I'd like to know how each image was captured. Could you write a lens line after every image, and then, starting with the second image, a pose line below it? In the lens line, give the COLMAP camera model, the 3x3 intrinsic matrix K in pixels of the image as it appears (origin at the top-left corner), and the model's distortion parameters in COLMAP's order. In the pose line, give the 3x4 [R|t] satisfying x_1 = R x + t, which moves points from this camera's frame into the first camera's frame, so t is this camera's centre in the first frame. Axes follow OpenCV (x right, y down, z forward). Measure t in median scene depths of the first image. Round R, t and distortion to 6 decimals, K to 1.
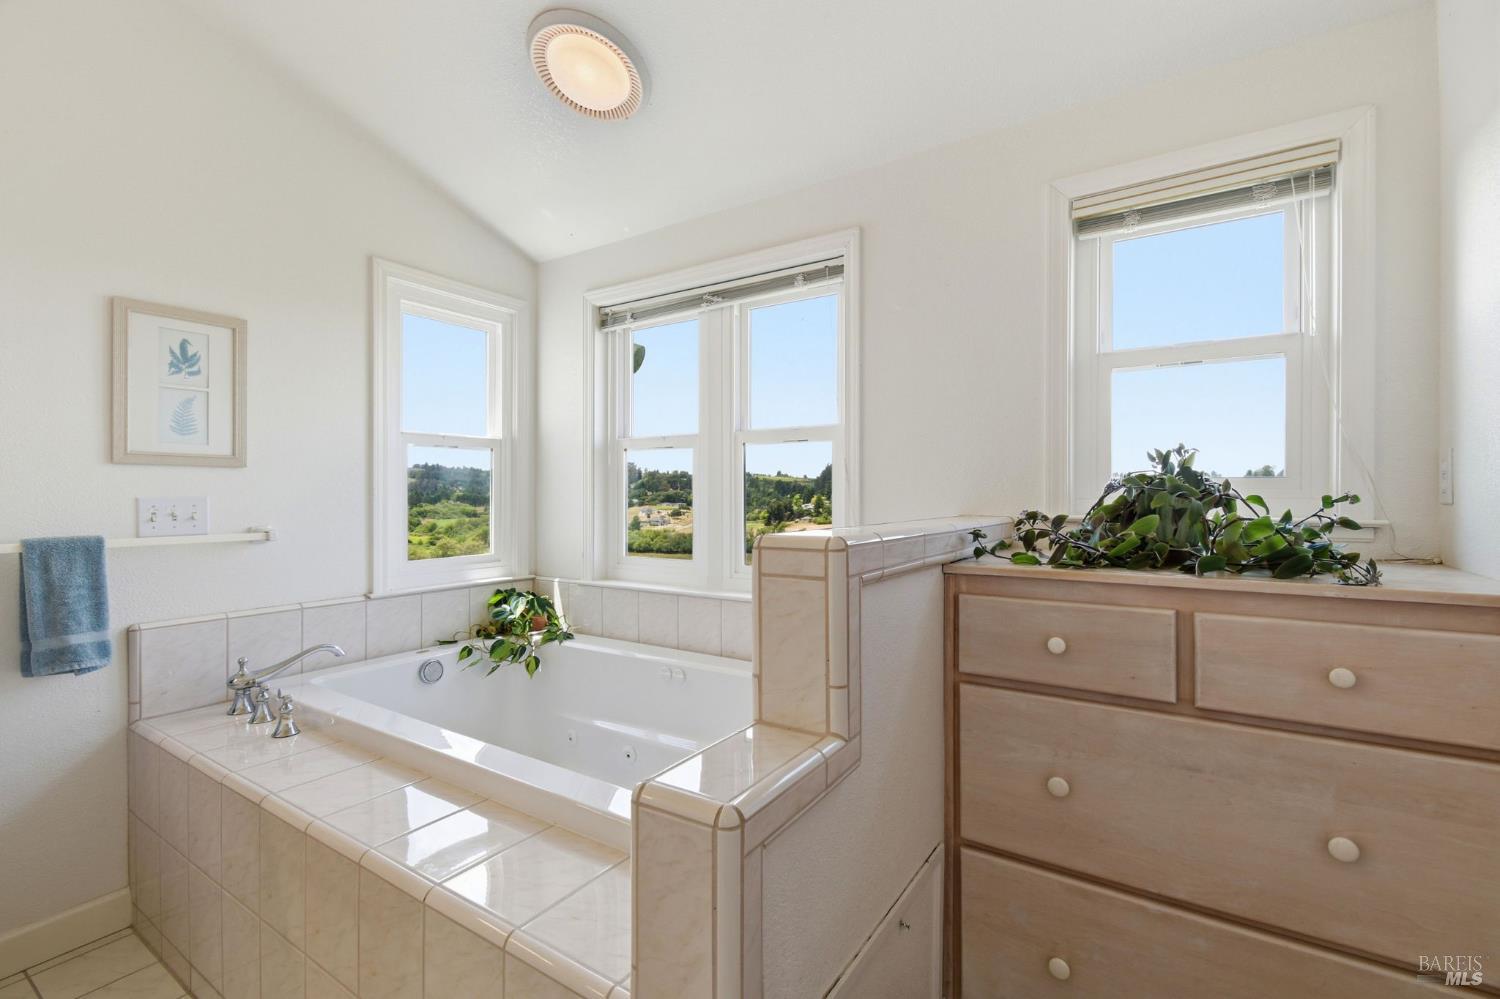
lens RADIAL K [[665.6, 0, 755.6], [0, 665.6, 503.0], [0, 0, 1]] dist [0.010790, -0.007429]
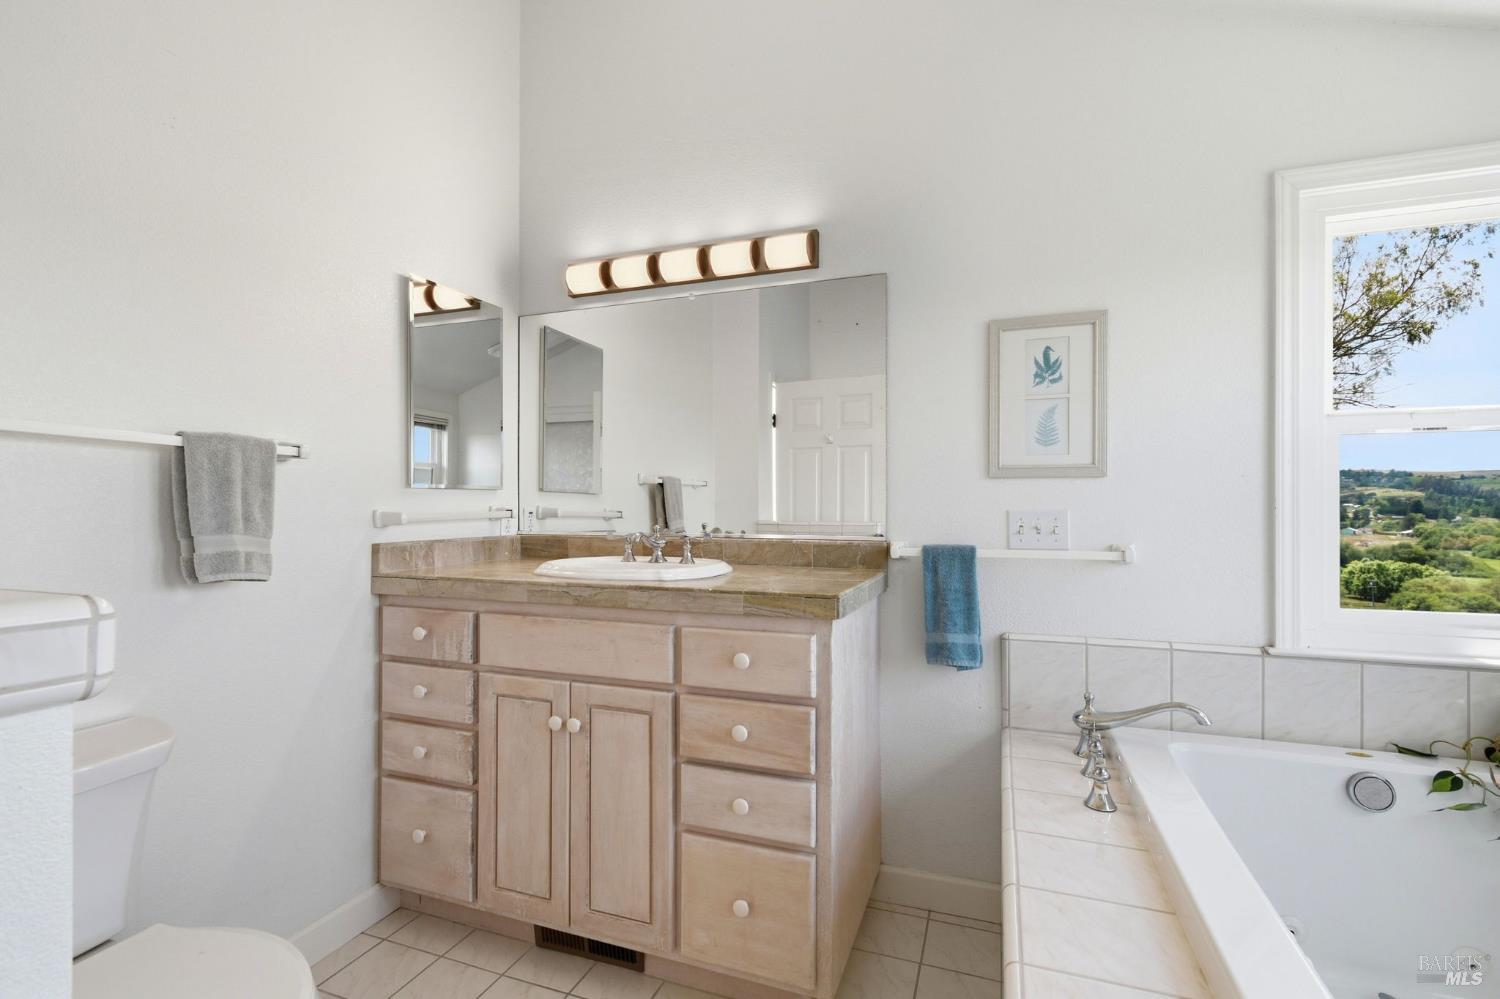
lens RADIAL K [[665.6, 0, 755.6], [0, 665.6, 503.0], [0, 0, 1]] dist [0.010790, -0.007429]
pose [[0.233904, -0.003739, -0.972252, -0.016288], [-0.013549, 0.999883, -0.007104, -0.006400], [0.972165, 0.014834, 0.233826, 0.364606]]
